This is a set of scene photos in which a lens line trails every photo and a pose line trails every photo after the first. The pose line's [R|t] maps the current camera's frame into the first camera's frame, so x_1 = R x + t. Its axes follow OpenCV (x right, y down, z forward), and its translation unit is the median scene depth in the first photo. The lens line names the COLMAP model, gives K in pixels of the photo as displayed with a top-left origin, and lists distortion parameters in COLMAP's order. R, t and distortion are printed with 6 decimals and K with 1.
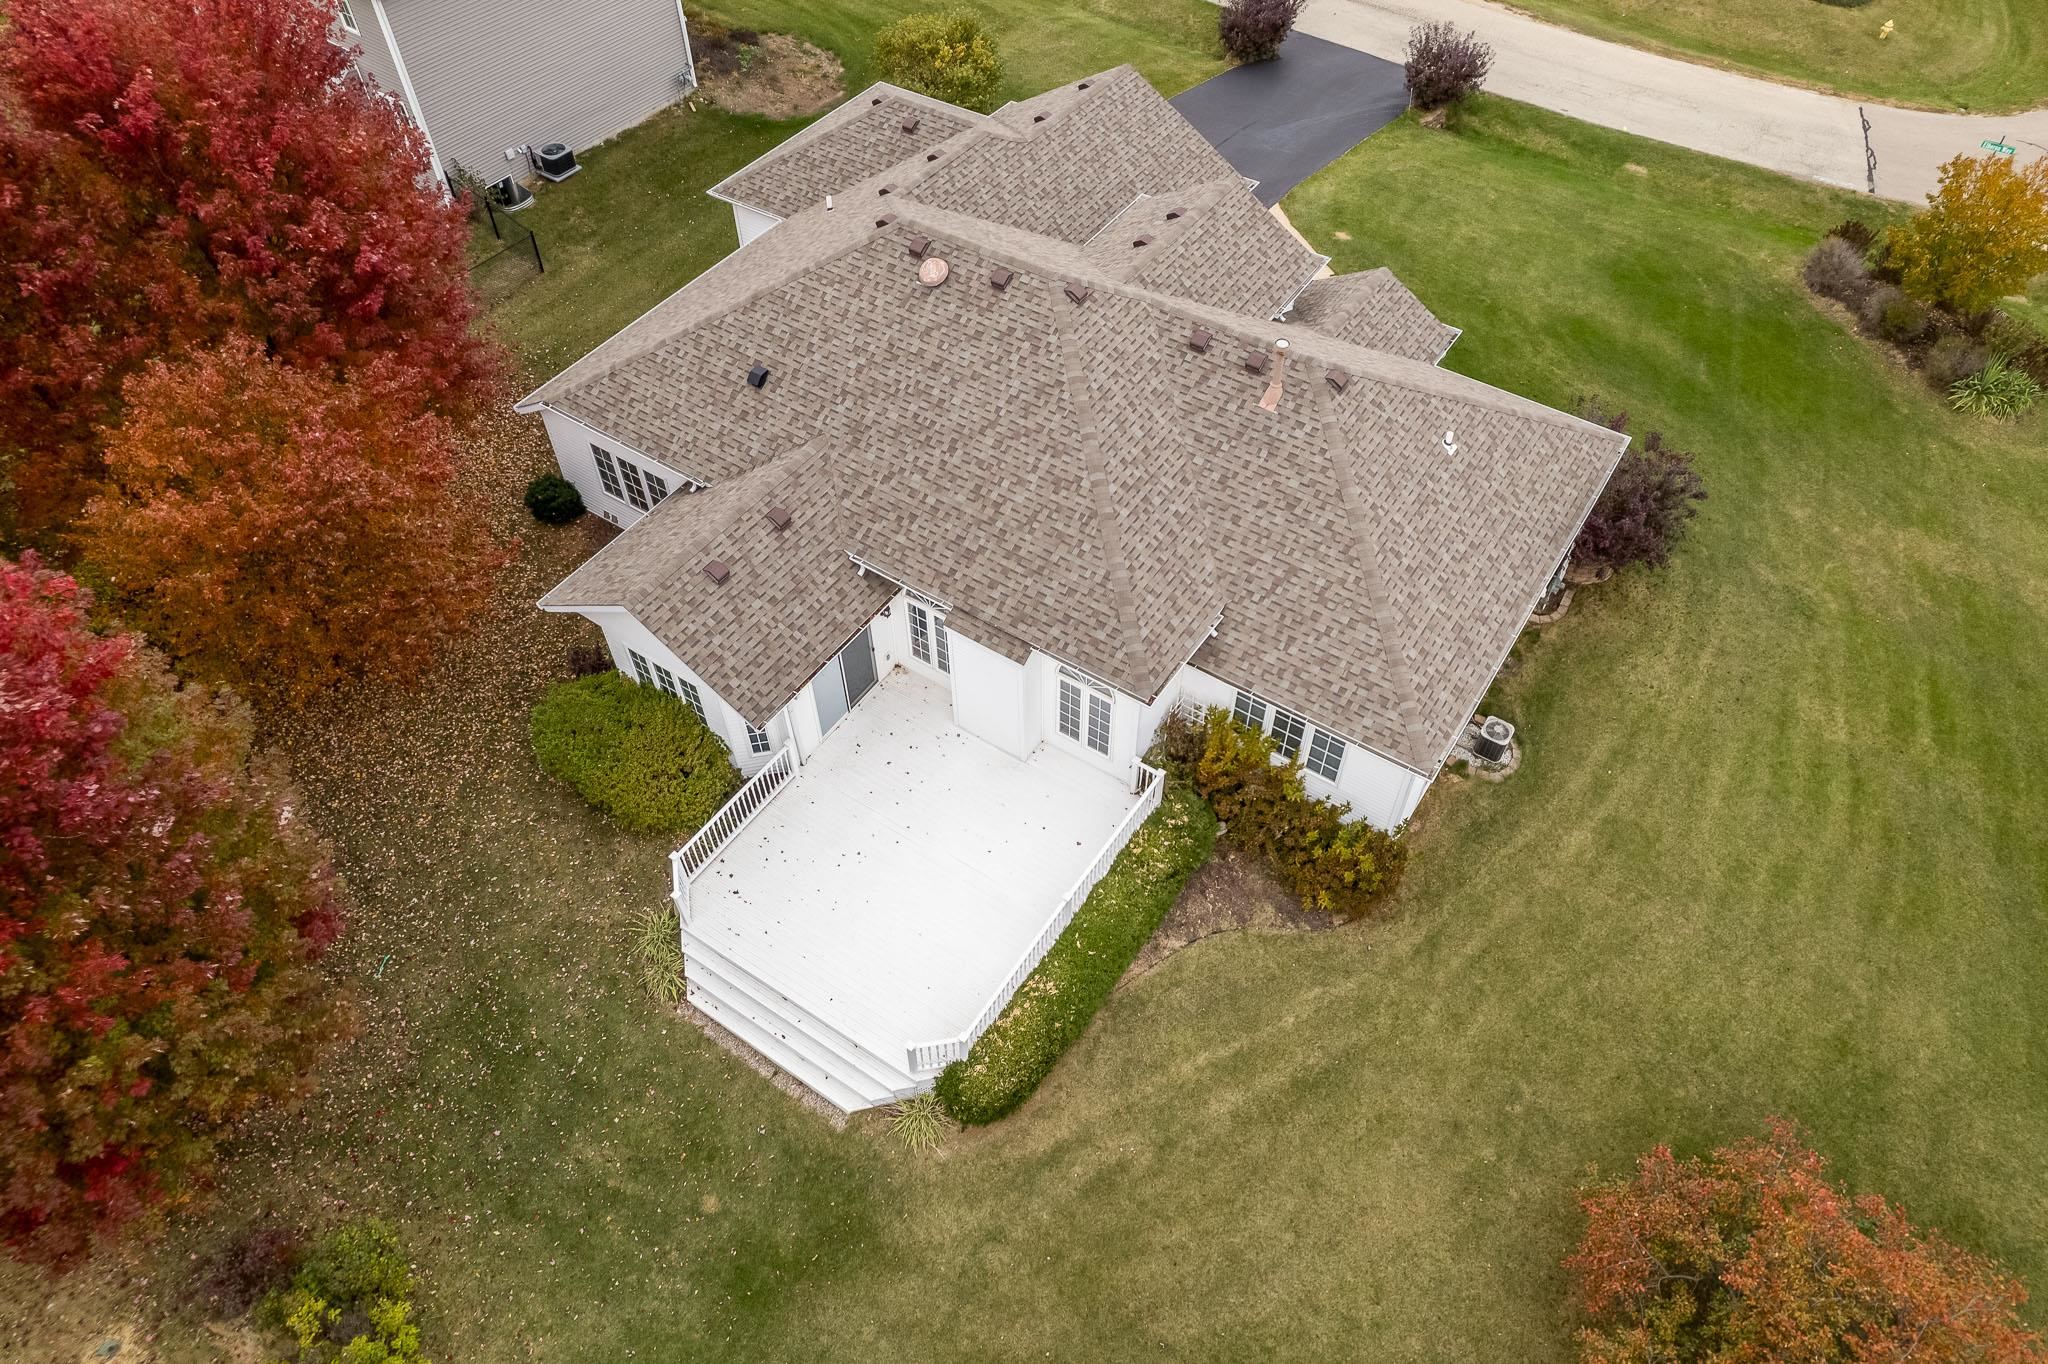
lens RADIAL K [[1363.4, 0, 1067.2], [0, 1363.4, 674.2], [0, 0, 1]] dist [-0.035945, 0.022413]
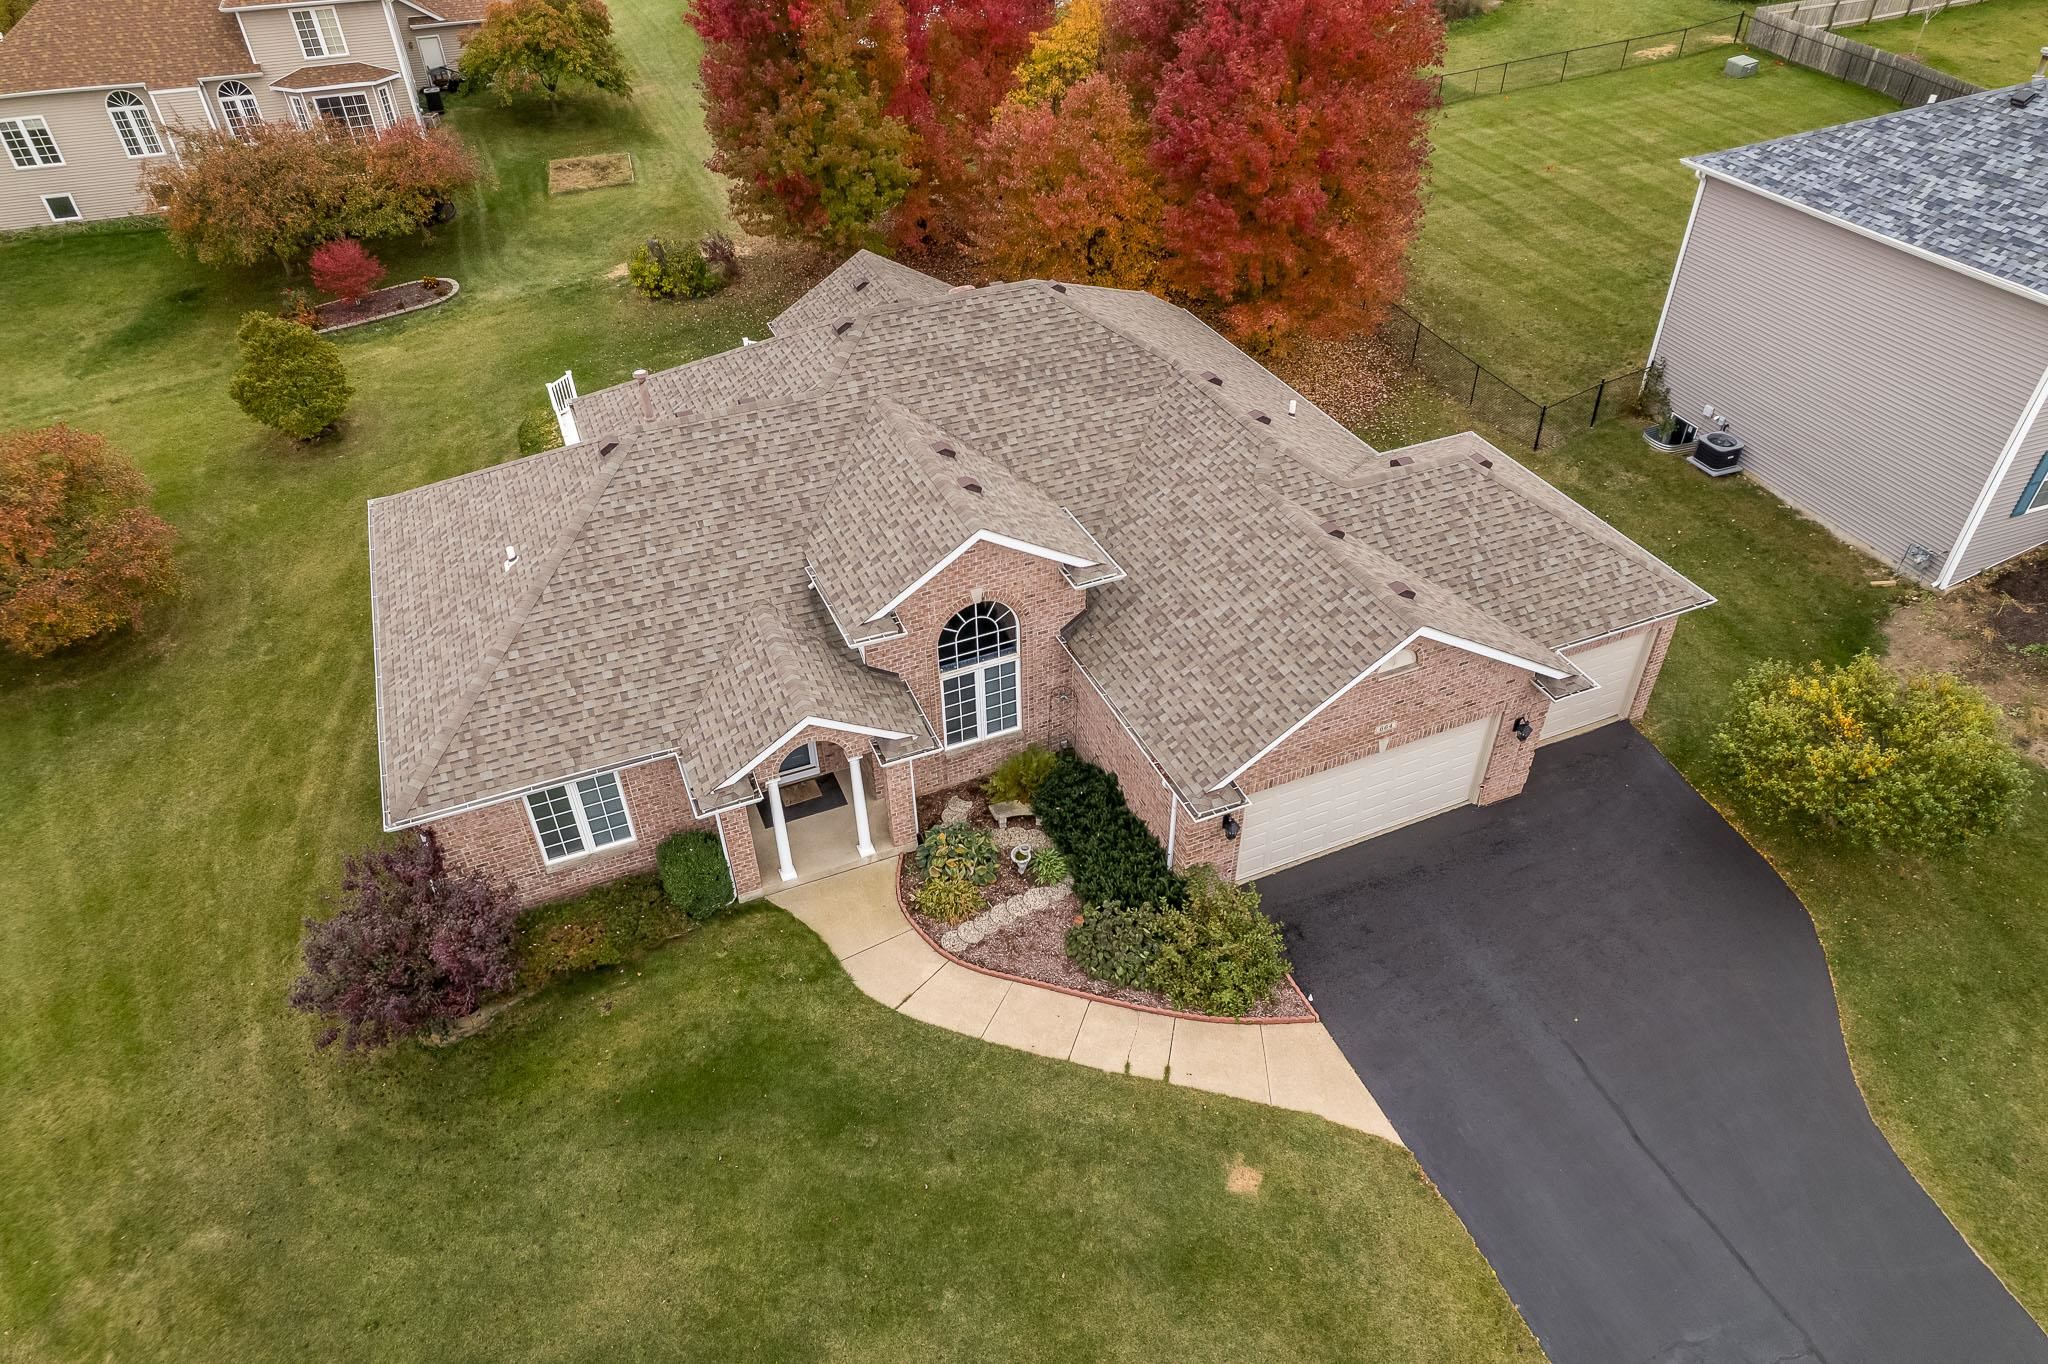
lens RADIAL K [[1312.9, 0, 1020.9], [0, 1312.9, 682.3], [0, 0, 1]] dist [-0.039489, 0.039160]
pose [[-0.563014, 0.513957, -0.647196, 0.637790], [-0.621260, 0.253239, 0.741556, -0.924422], [0.545024, 0.819584, 0.176724, 1.006214]]
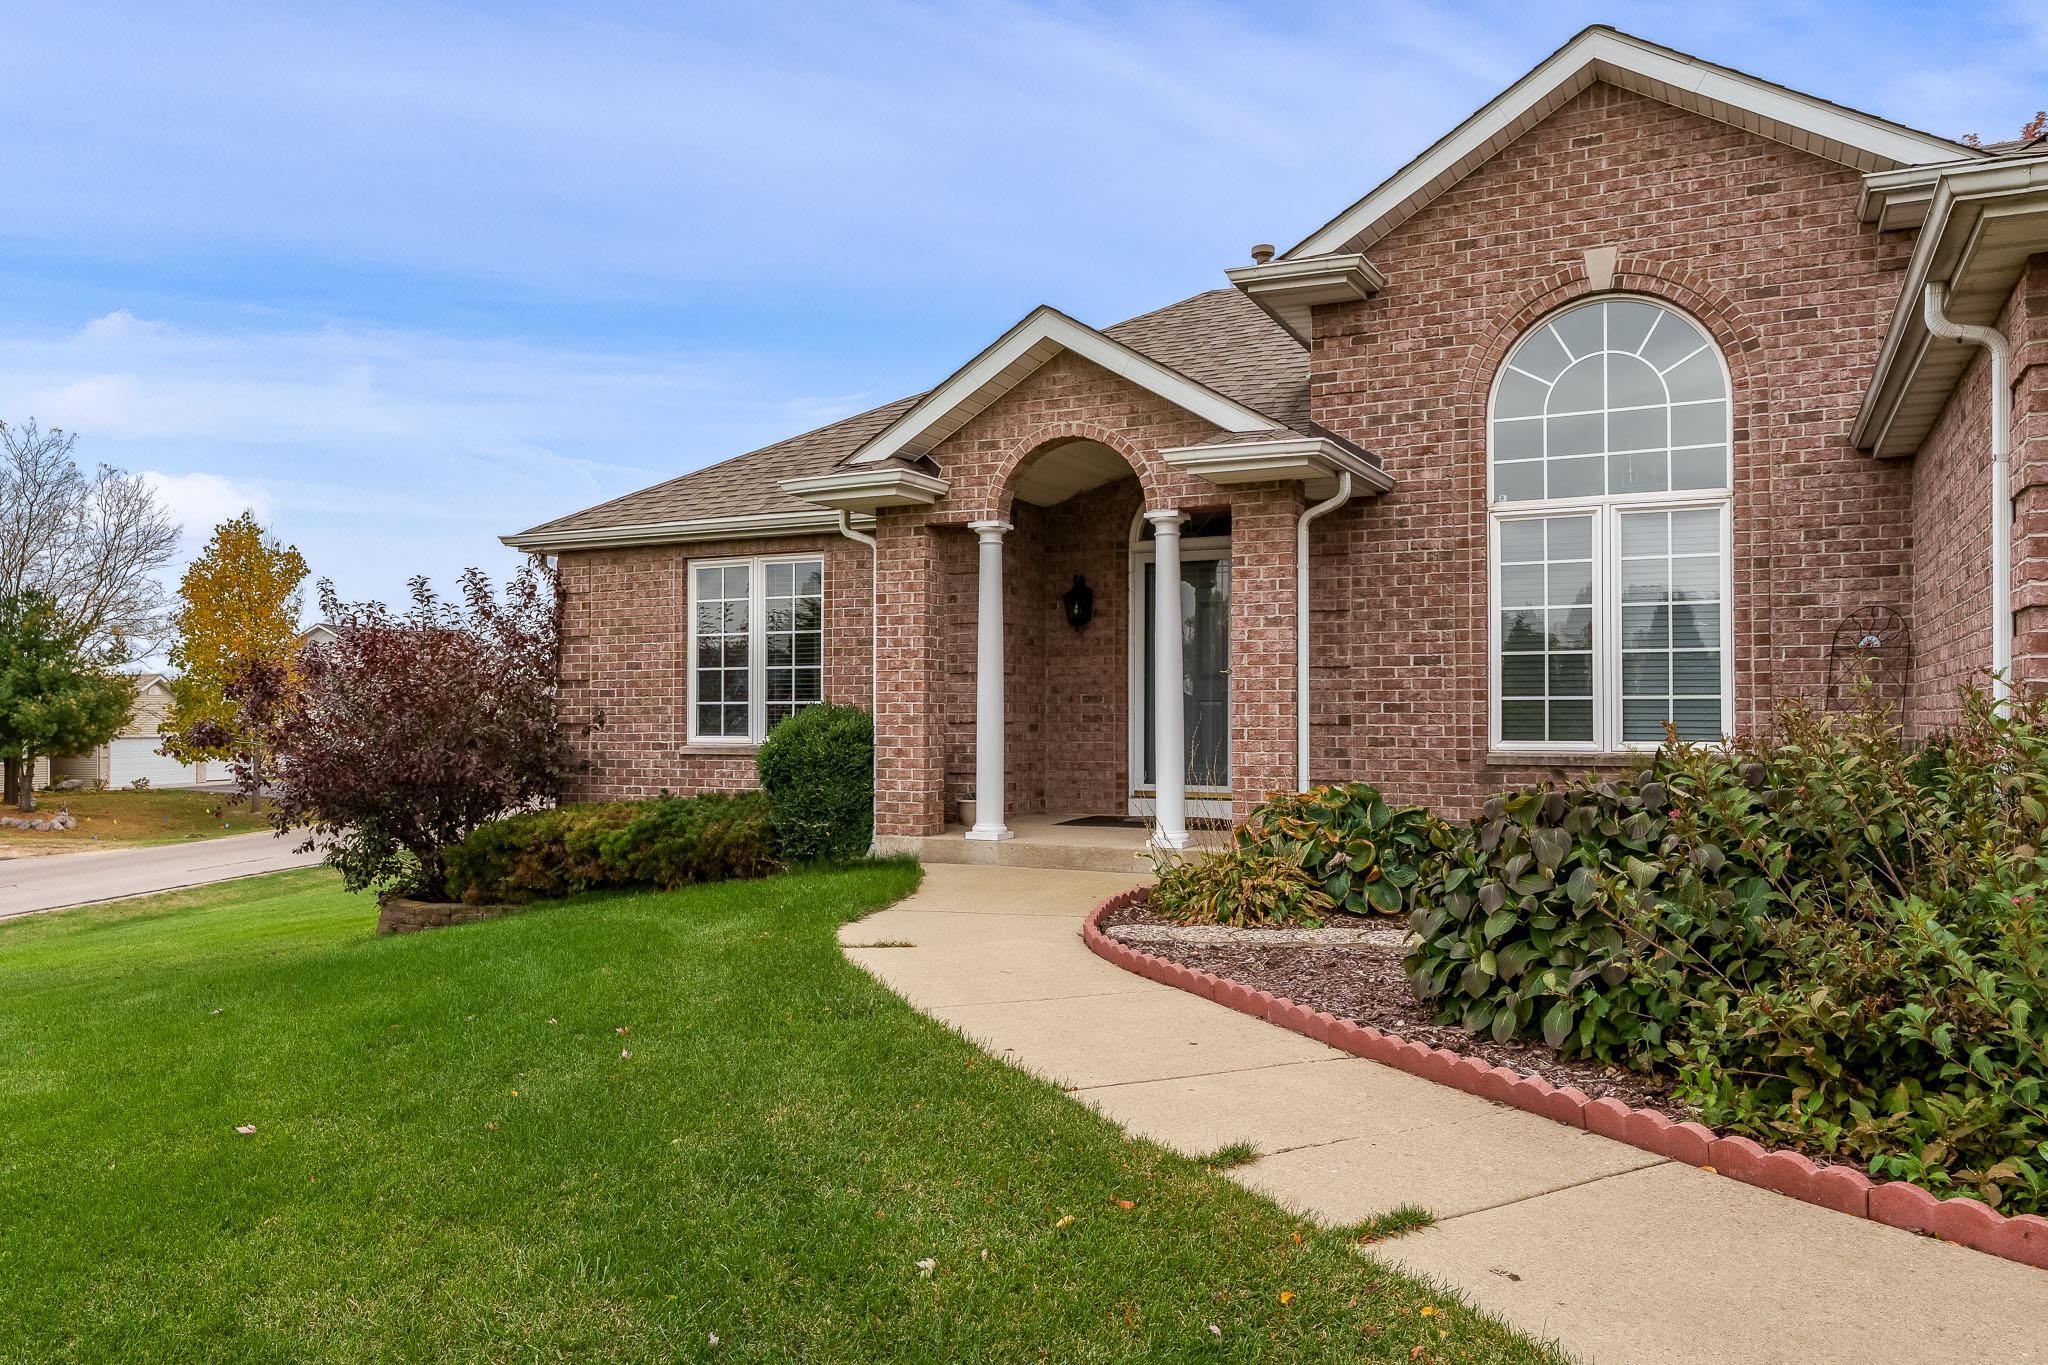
lens RADIAL K [[1460.7, 0, 1004.2], [0, 1460.7, 698.9], [0, 0, 1]] dist [-0.005647, 0.002709]
pose [[-0.995480, -0.015790, -0.093650, 0.295252], [-0.080398, 0.665023, 0.742483, -0.522827], [0.050556, 0.746656, -0.663287, 1.388280]]
